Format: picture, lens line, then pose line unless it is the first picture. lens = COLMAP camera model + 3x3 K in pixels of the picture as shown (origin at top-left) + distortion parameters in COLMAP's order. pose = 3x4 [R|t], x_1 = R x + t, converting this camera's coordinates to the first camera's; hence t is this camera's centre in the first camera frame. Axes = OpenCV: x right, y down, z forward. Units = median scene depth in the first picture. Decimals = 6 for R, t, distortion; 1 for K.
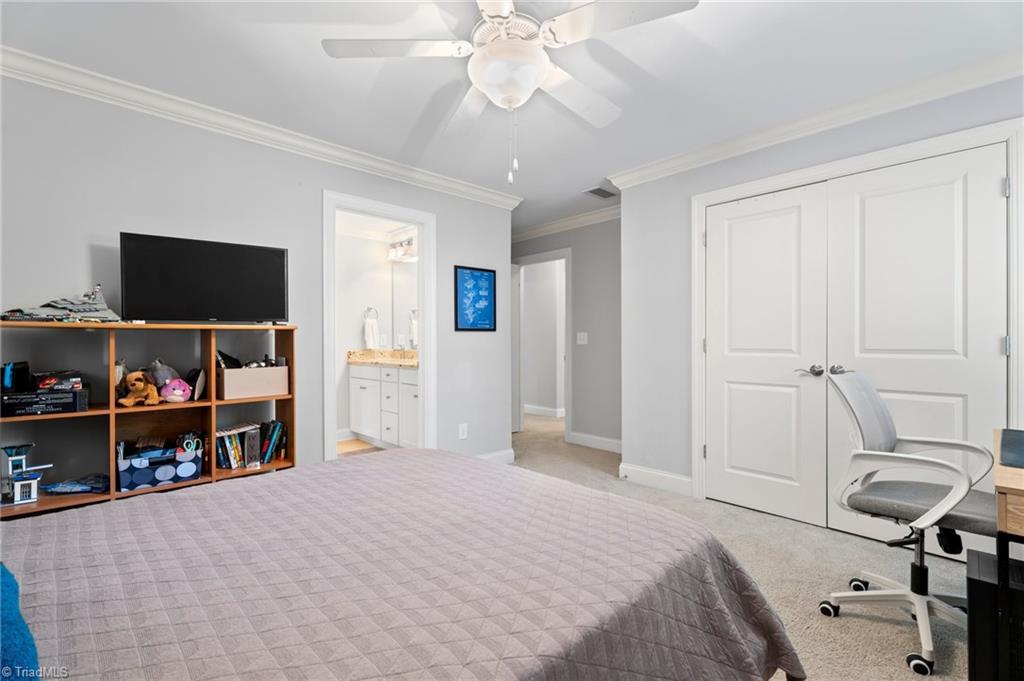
lens RADIAL K [[458.9, 0, 510.7], [0, 458.9, 341.3], [0, 0, 1]] dist [0.004585, 0.000437]
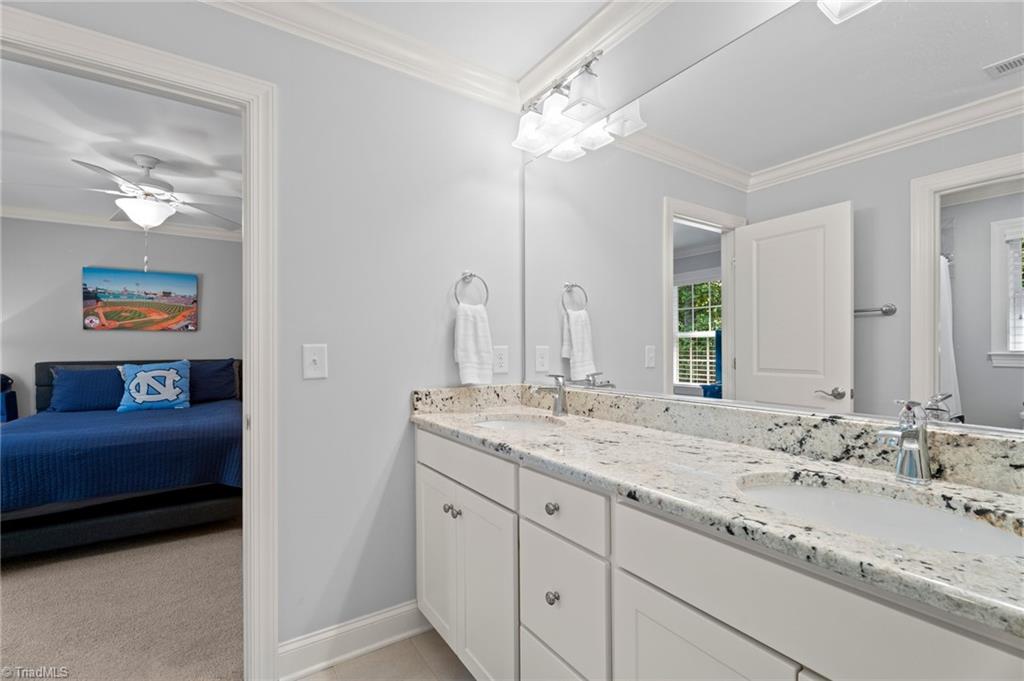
lens RADIAL K [[458.9, 0, 517.7], [0, 458.9, 345.6], [0, 0, 1]] dist [0.004585, 0.000437]
pose [[0.988696, 0.002288, -0.149918, -0.213630], [-0.004125, 0.999920, -0.011945, -0.010245], [0.149879, 0.012428, 0.988626, 0.643507]]
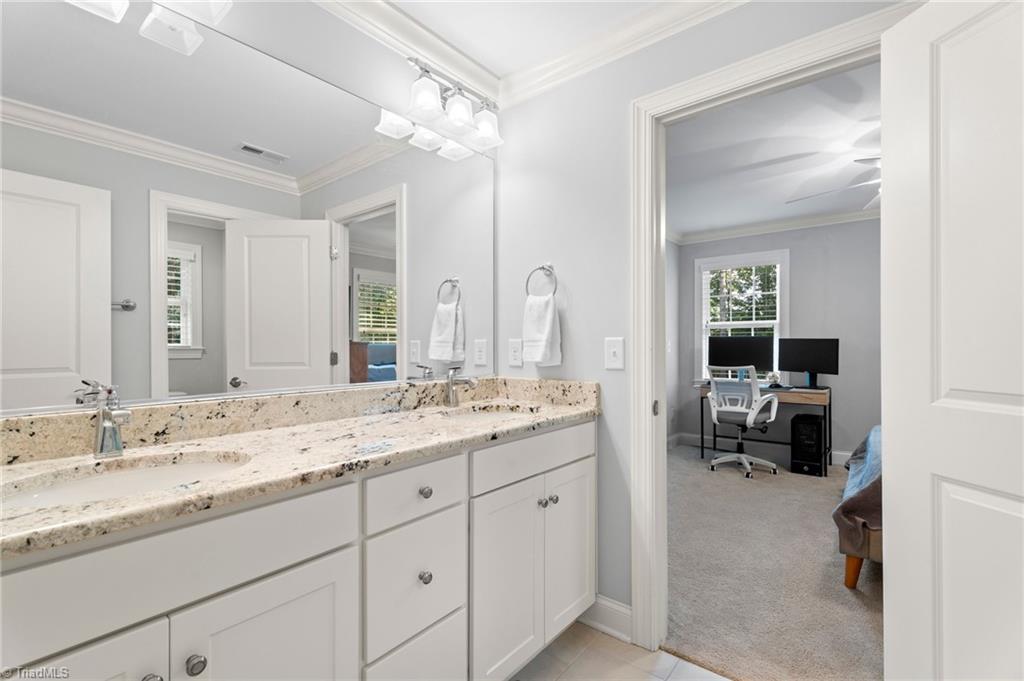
lens RADIAL K [[458.9, 0, 515.9], [0, 458.9, 344.4], [0, 0, 1]] dist [0.004585, 0.000437]
pose [[-0.147771, 0.001983, 0.989020, -0.460673], [0.004042, 0.999991, -0.001401, -0.009509], [-0.989013, 0.003790, -0.147777, 0.846984]]
